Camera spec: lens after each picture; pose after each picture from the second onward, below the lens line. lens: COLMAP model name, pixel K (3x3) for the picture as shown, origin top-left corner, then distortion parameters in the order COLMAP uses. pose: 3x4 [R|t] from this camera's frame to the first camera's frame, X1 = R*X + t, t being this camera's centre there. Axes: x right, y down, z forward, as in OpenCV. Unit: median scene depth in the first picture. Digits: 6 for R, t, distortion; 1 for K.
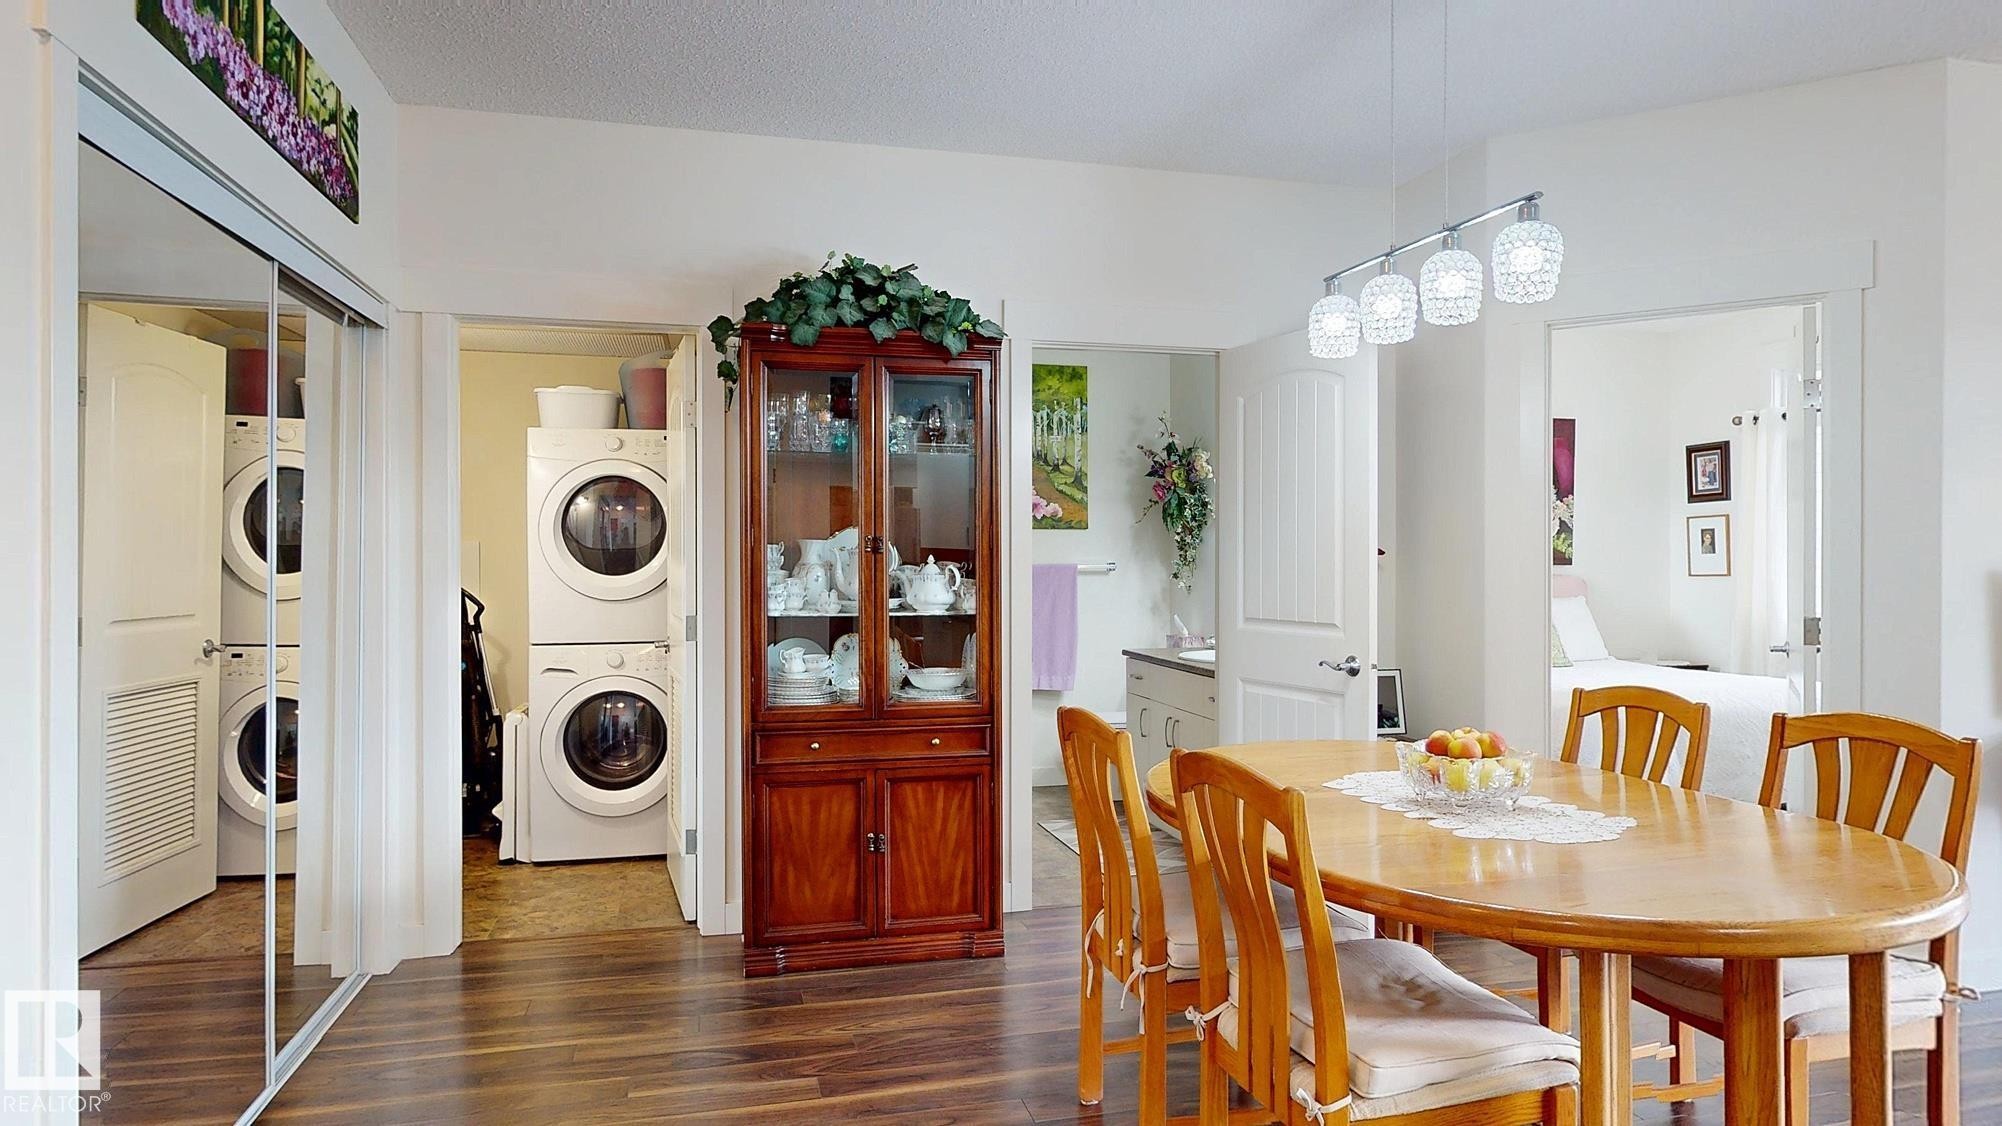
lens RADIAL K [[1153.0, 0, 1001.0], [0, 1153.0, 563.0], [0, 0, 1]] dist [0.001744, 0.000281]
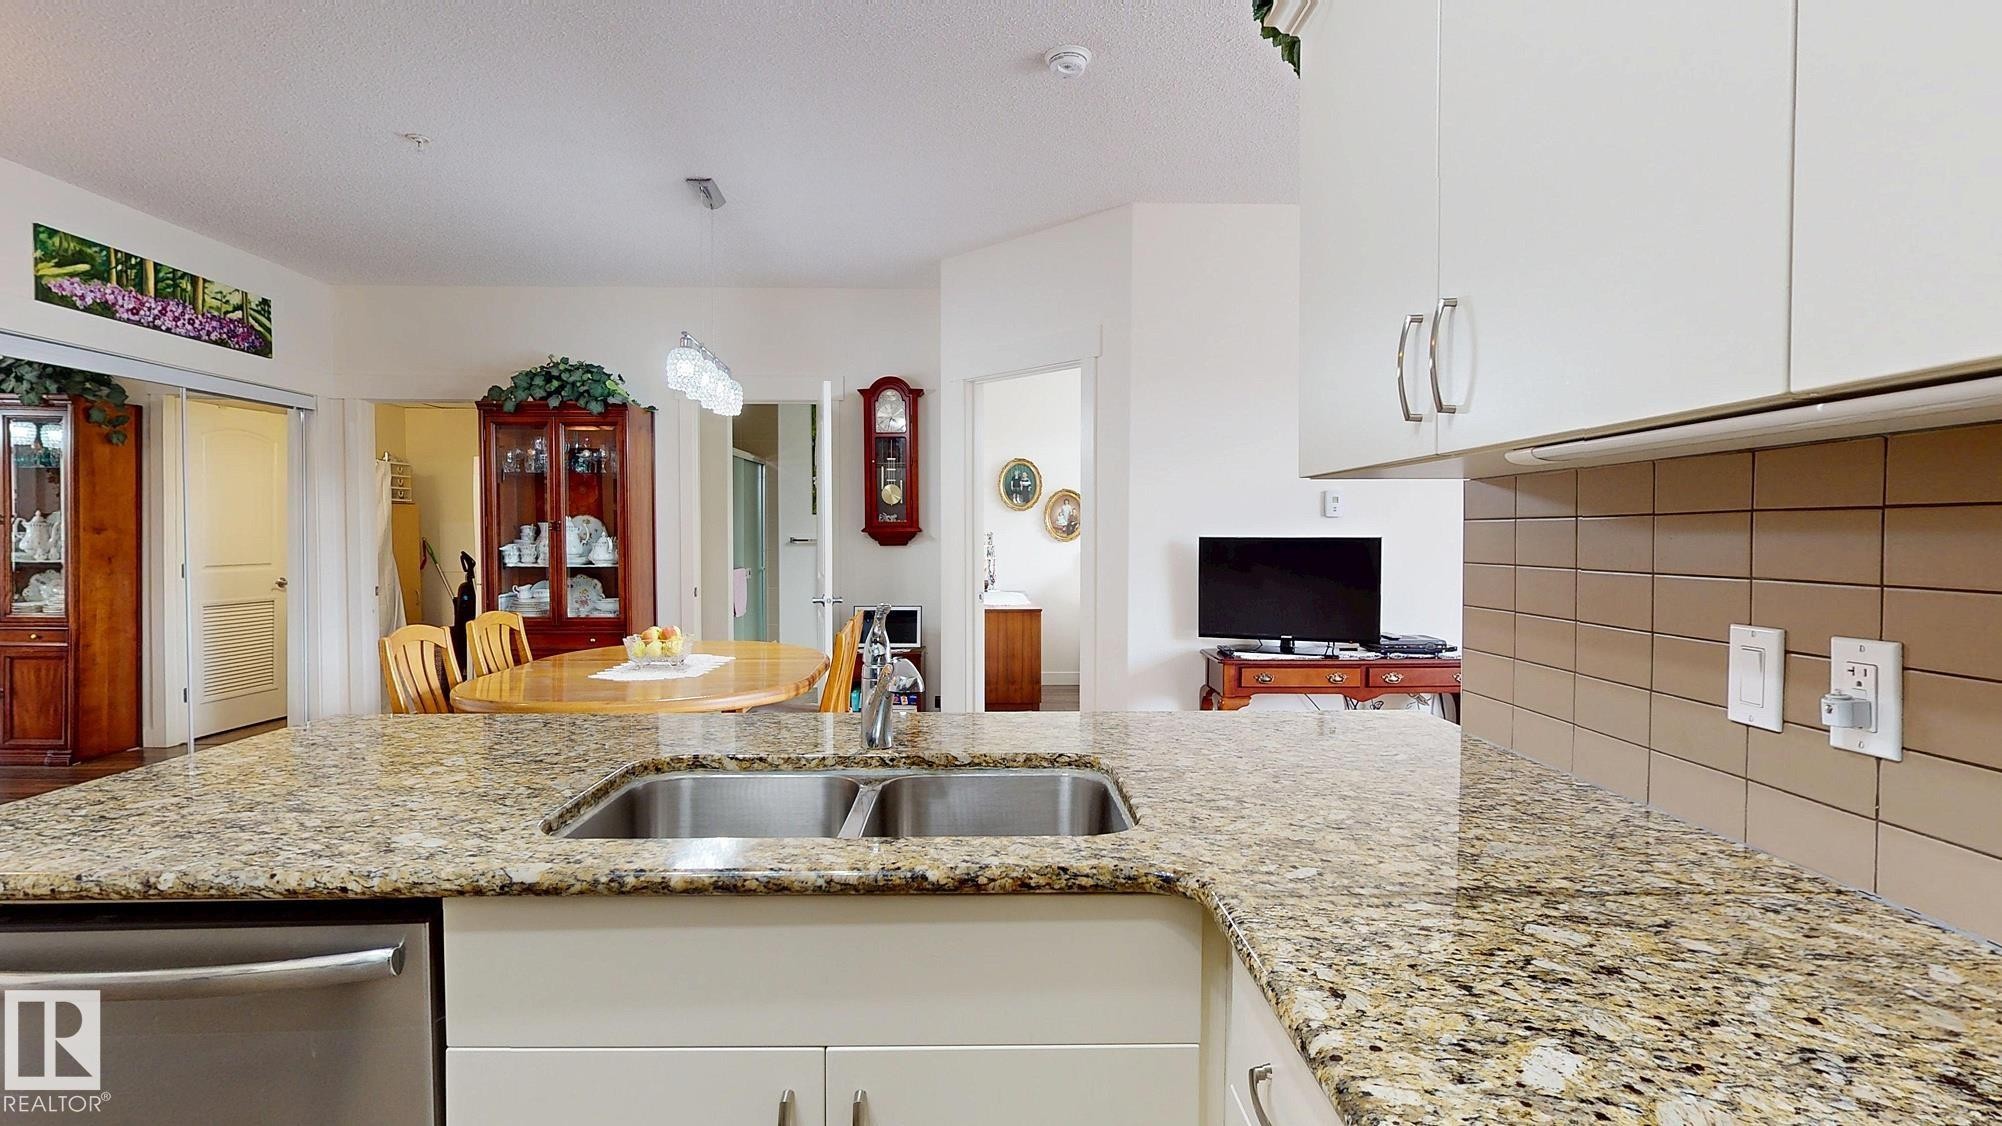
lens RADIAL K [[926.7, 0, 1001.0], [0, 926.7, 563.0], [0, 0, 1]] dist [-0.000613, 0.000551]
pose [[0.976828, 0.007350, -0.213898, 0.846802], [-0.001364, 0.999604, 0.028122, -0.000252], [0.214020, -0.027178, 0.976451, -0.219365]]
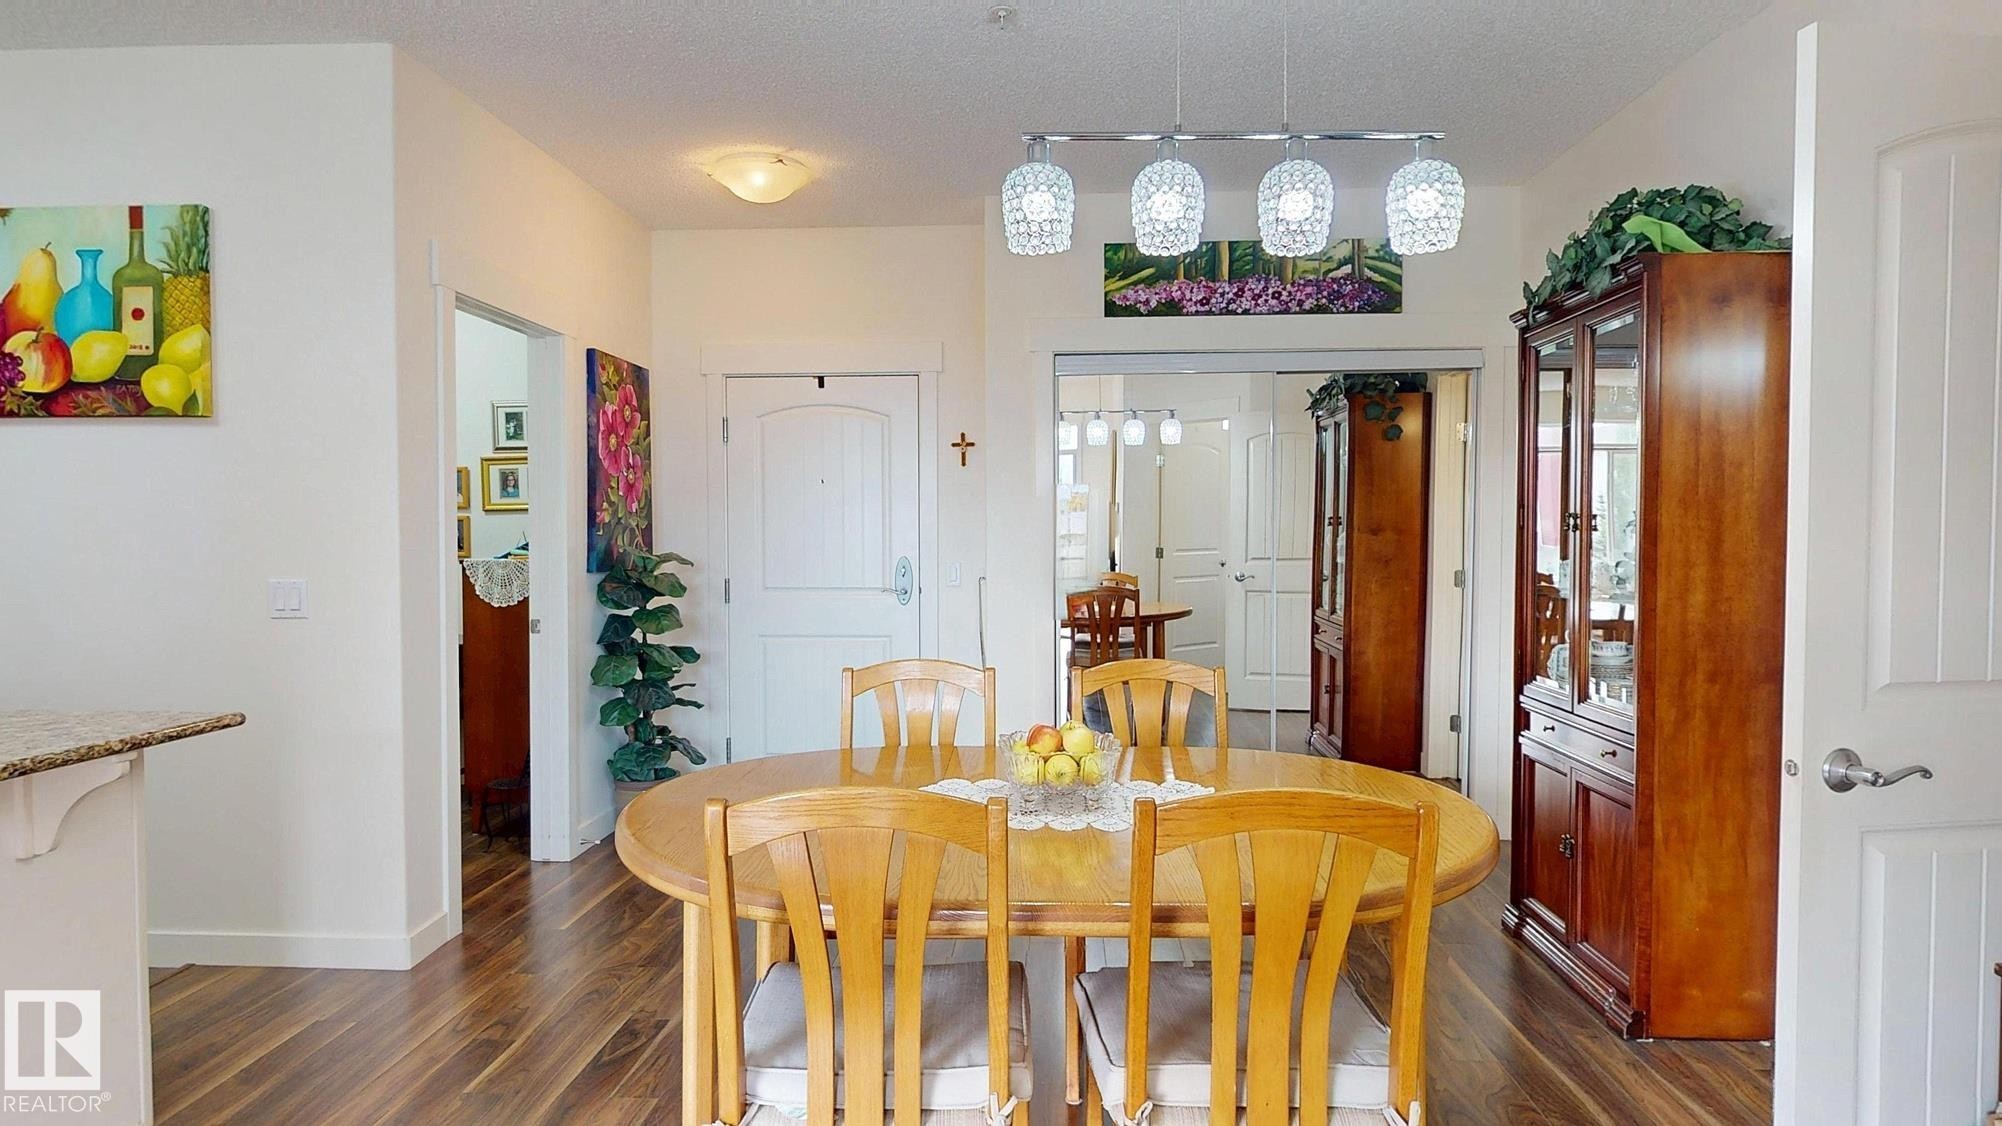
lens RADIAL K [[1111.4, 0, 1001.0], [0, 1111.4, 563.0], [0, 0, 1]] dist [-0.001812, -0.000429]
pose [[-0.293967, 0.026949, -0.955436, 0.869822], [0.000077, 0.999603, 0.028171, -0.009166], [0.955816, 0.008208, -0.293852, 0.832568]]
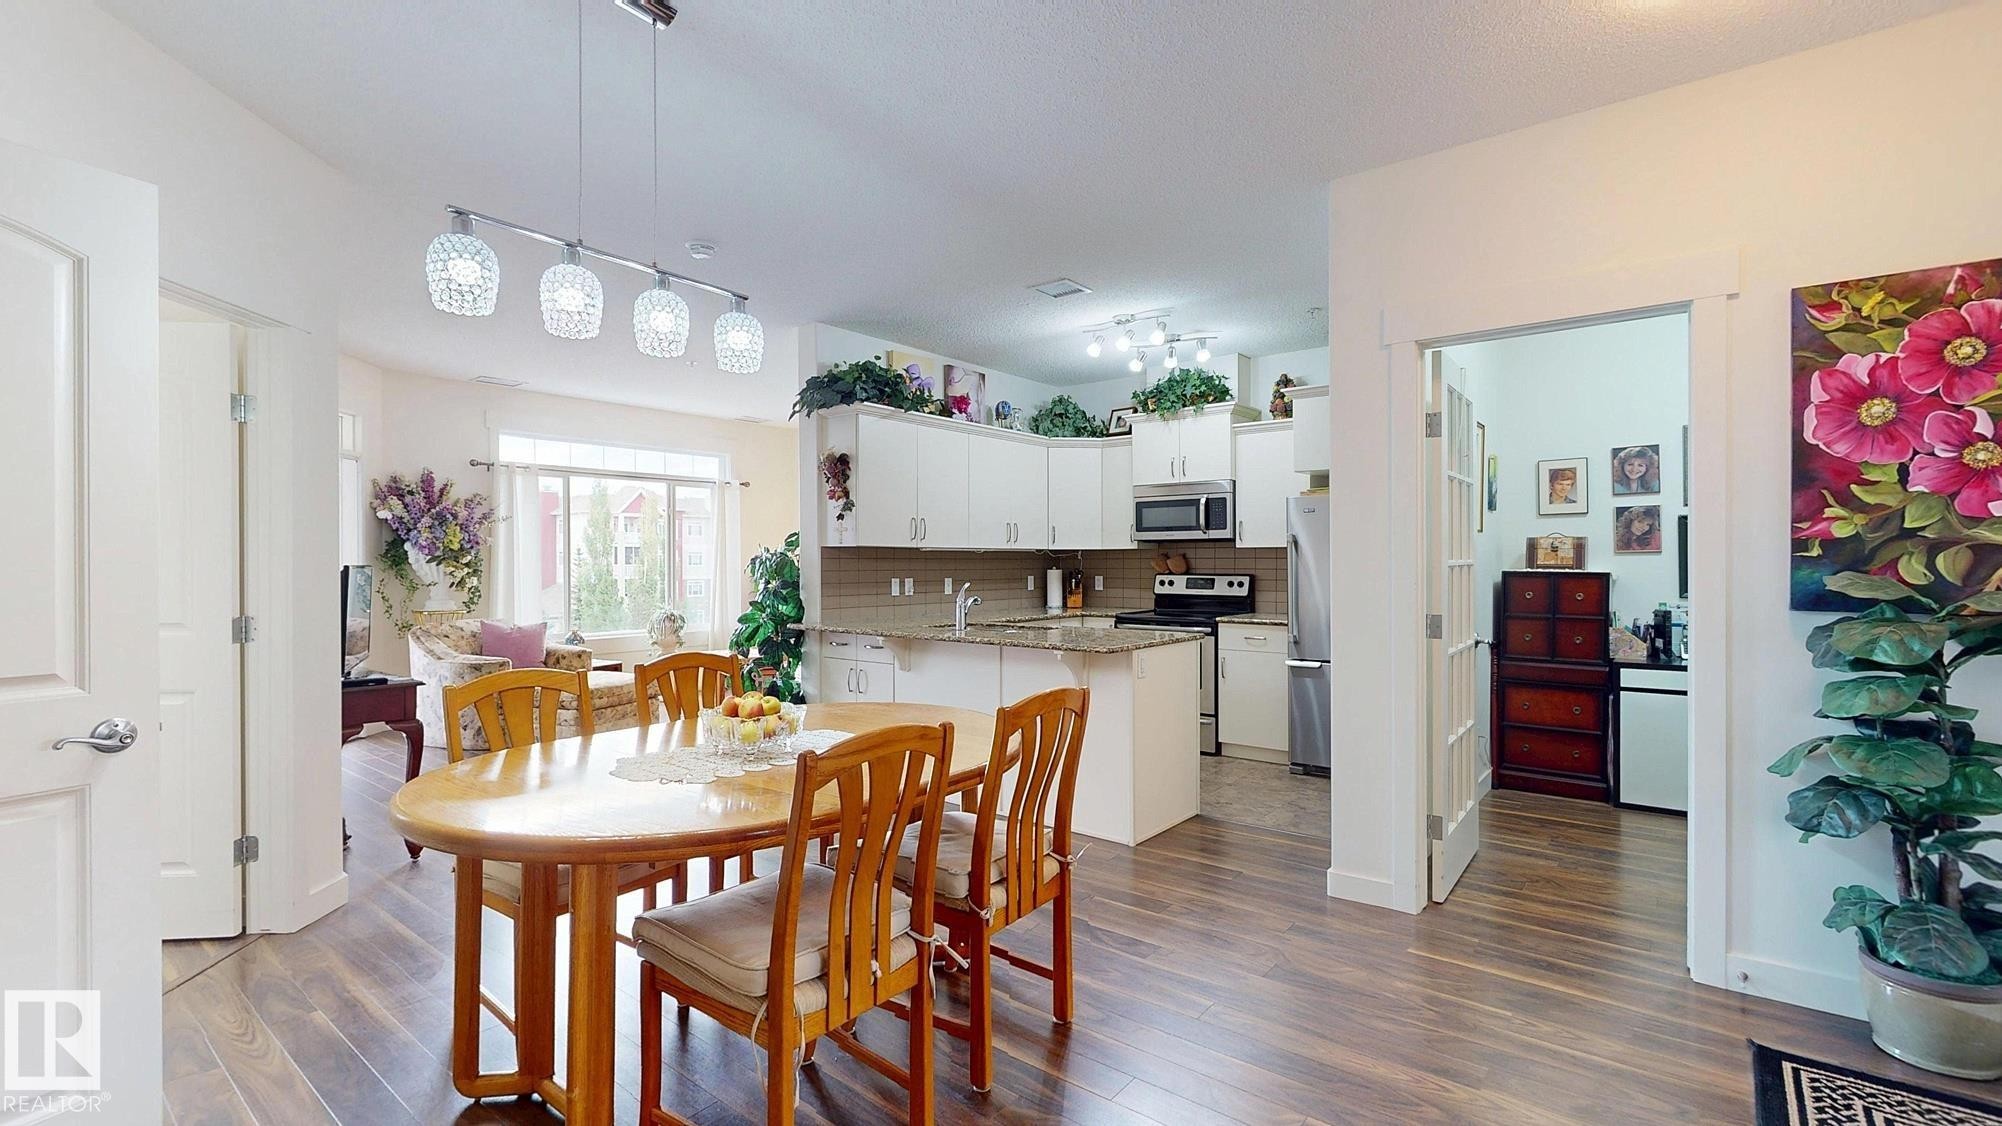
lens RADIAL K [[873.8, 0, 1001.0], [0, 873.8, 563.0], [0, 0, 1]] dist [0.001972, 0.000211]
pose [[-0.609654, 0.000365, 0.792668, -0.370308], [0.002528, 0.999996, 0.001484, -0.002608], [-0.792664, 0.002909, -0.609652, 0.939584]]
